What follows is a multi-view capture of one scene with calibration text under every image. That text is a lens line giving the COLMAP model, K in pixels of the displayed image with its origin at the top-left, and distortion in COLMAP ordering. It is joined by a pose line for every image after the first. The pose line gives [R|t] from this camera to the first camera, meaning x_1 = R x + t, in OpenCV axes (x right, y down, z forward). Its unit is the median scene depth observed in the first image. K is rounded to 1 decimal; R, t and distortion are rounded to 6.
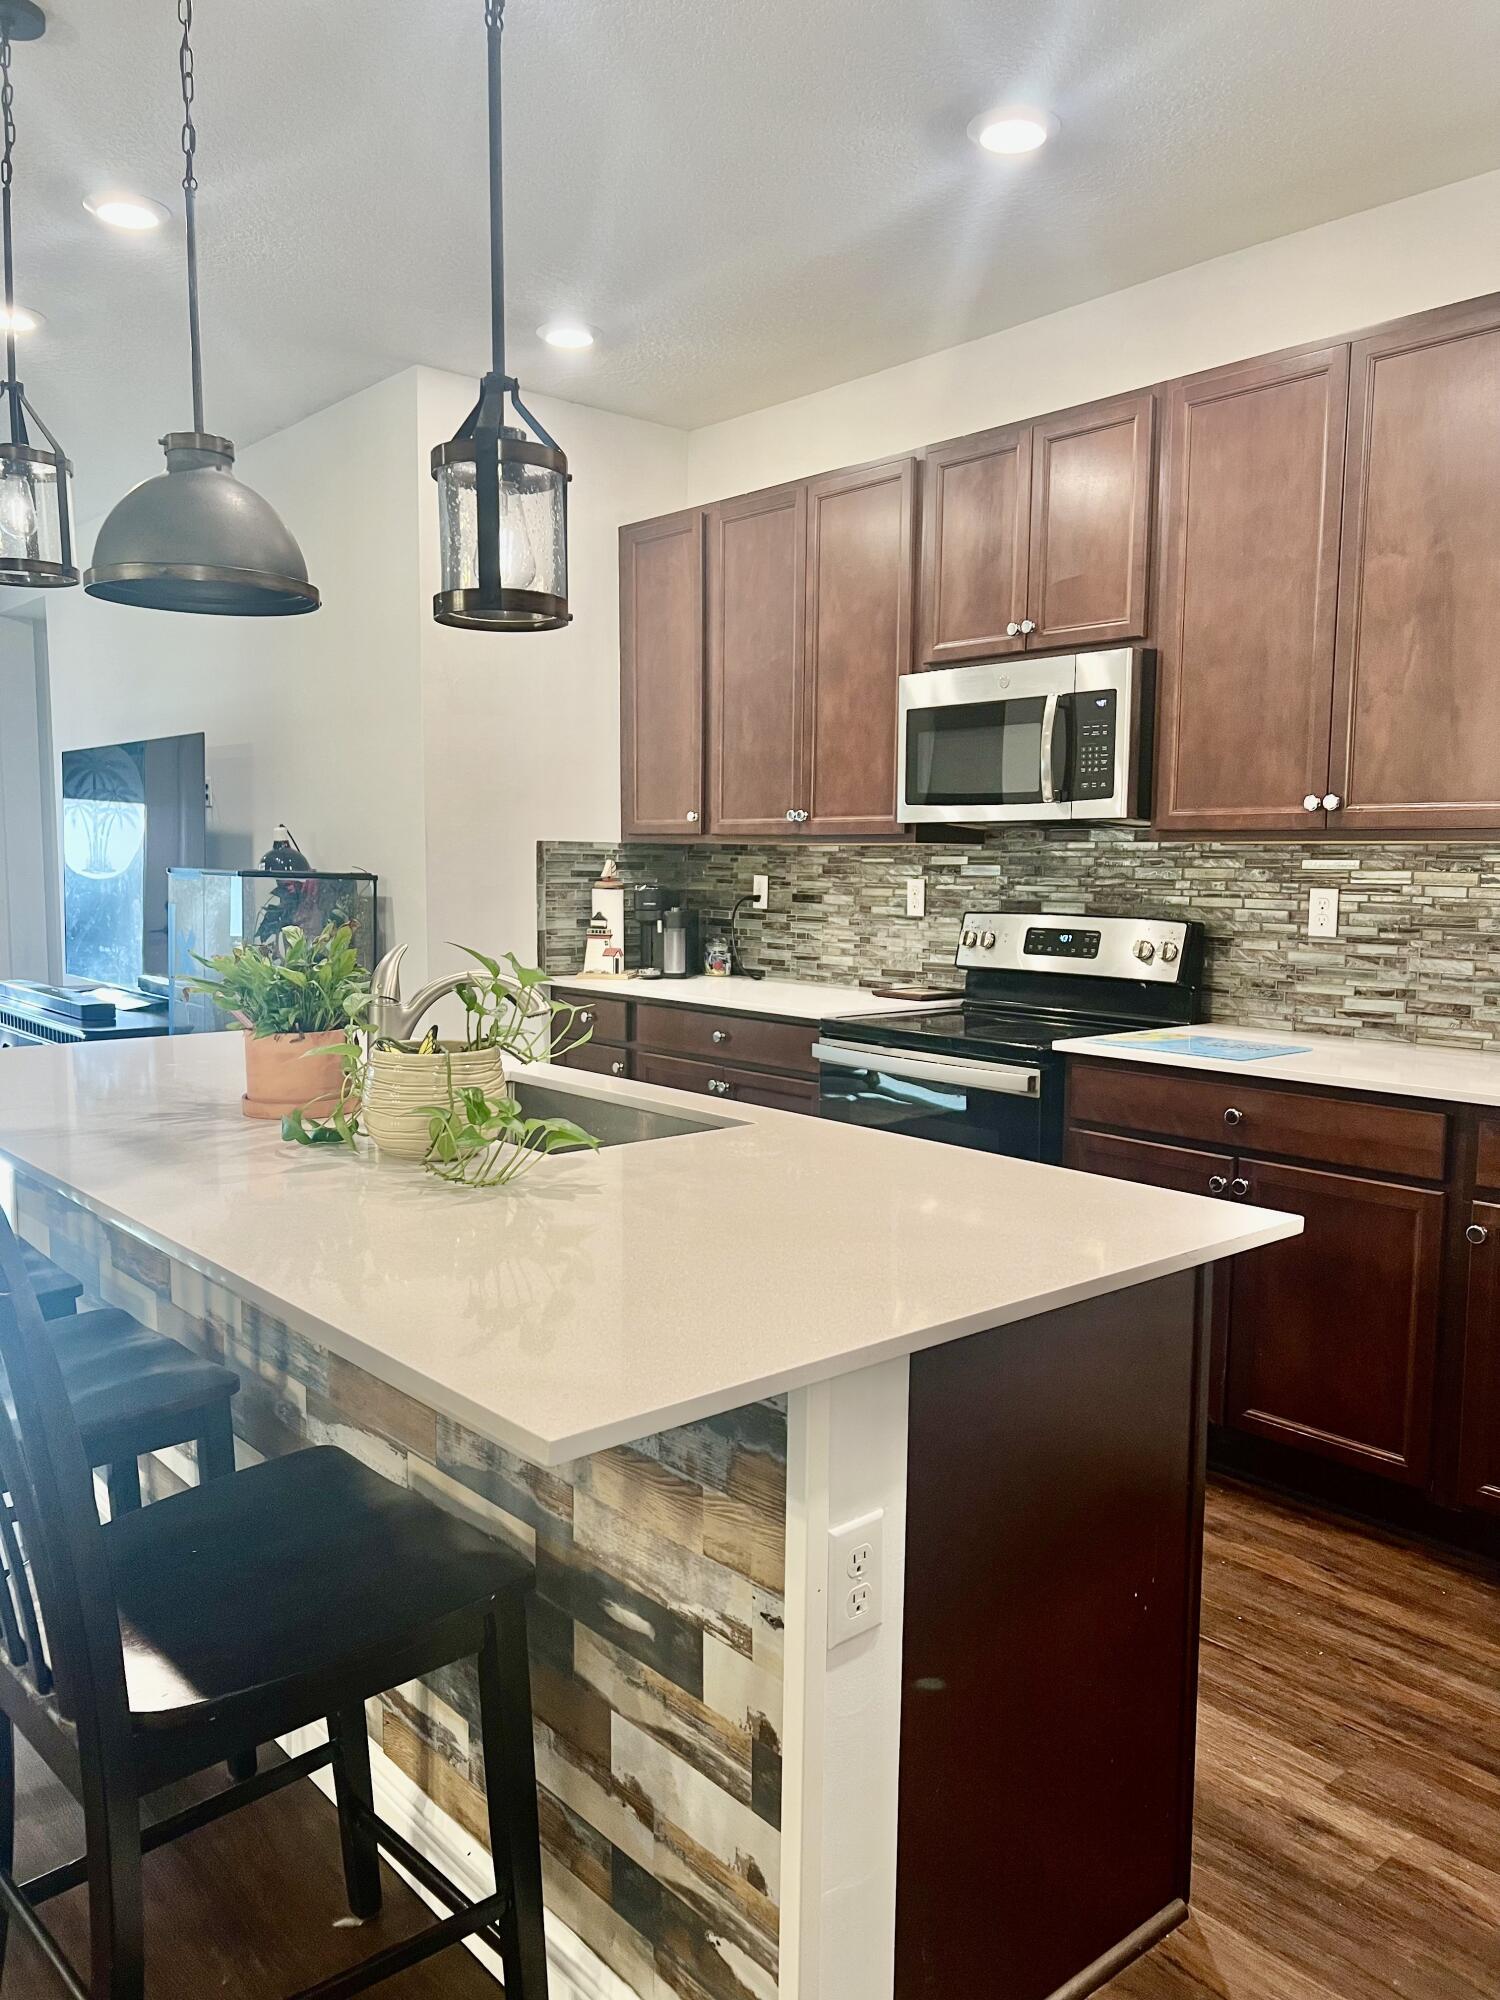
lens RADIAL K [[1509.7, 0, 750.0], [0, 1509.7, 1000.0], [0, 0, 1]] dist [0.095109, -0.130084]
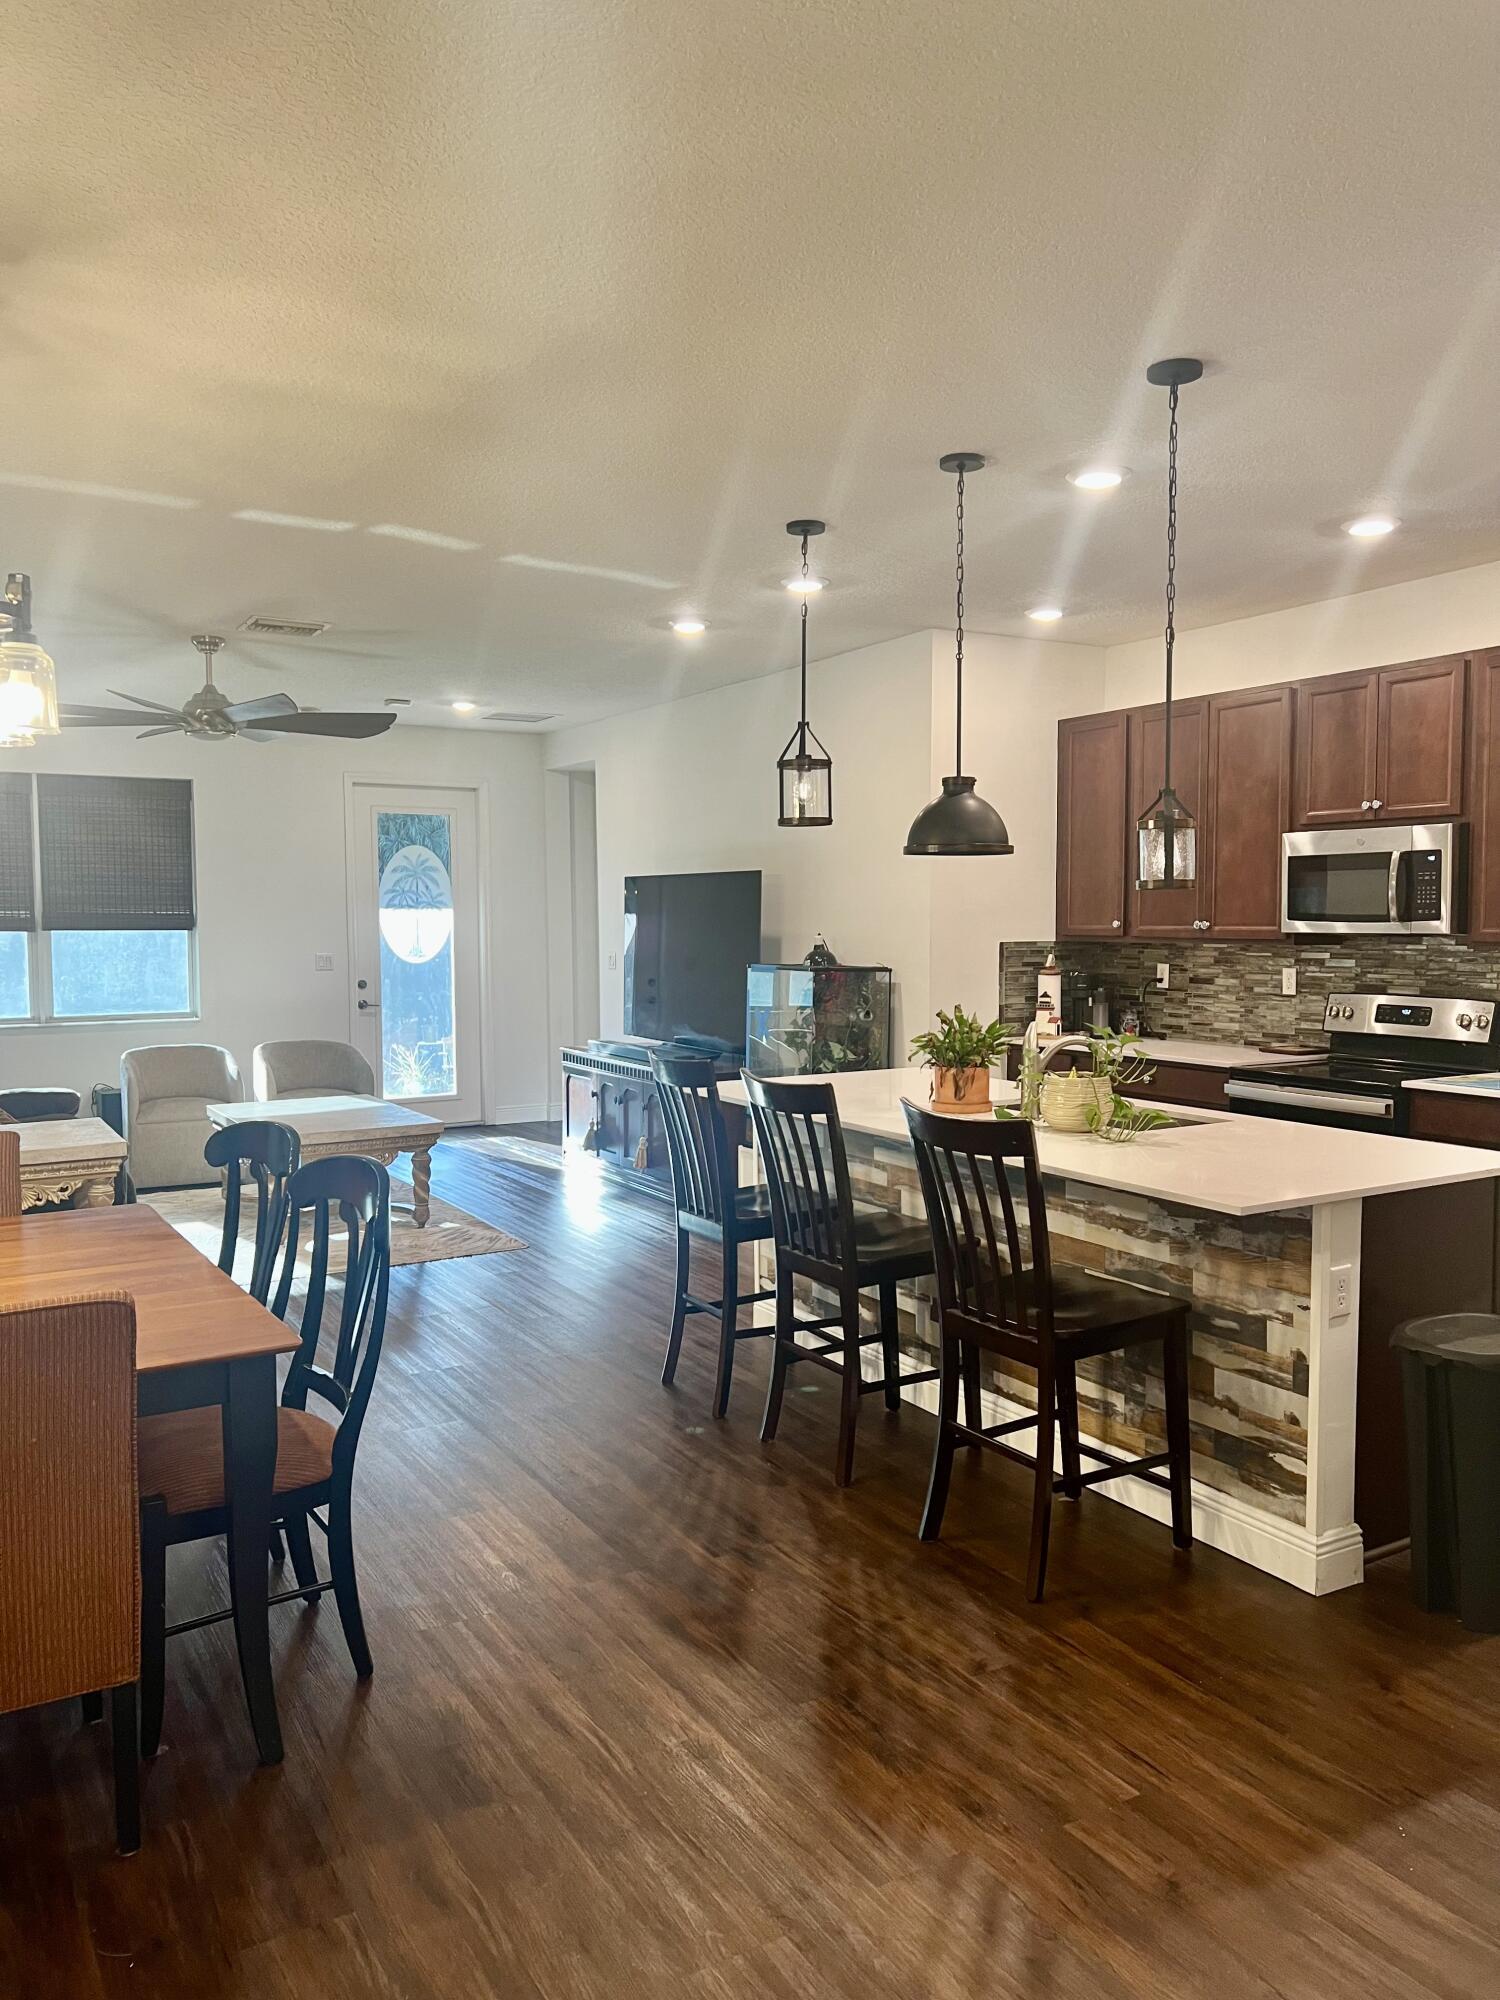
lens RADIAL K [[1494.9, 0, 750.0], [0, 1494.9, 1000.0], [0, 0, 1]] dist [0.061798, -0.121789]
pose [[0.982416, -0.004942, -0.186639, -0.133991], [-0.002287, 0.999256, -0.038498, 0.004658], [0.186690, 0.038248, 0.981674, -0.509410]]
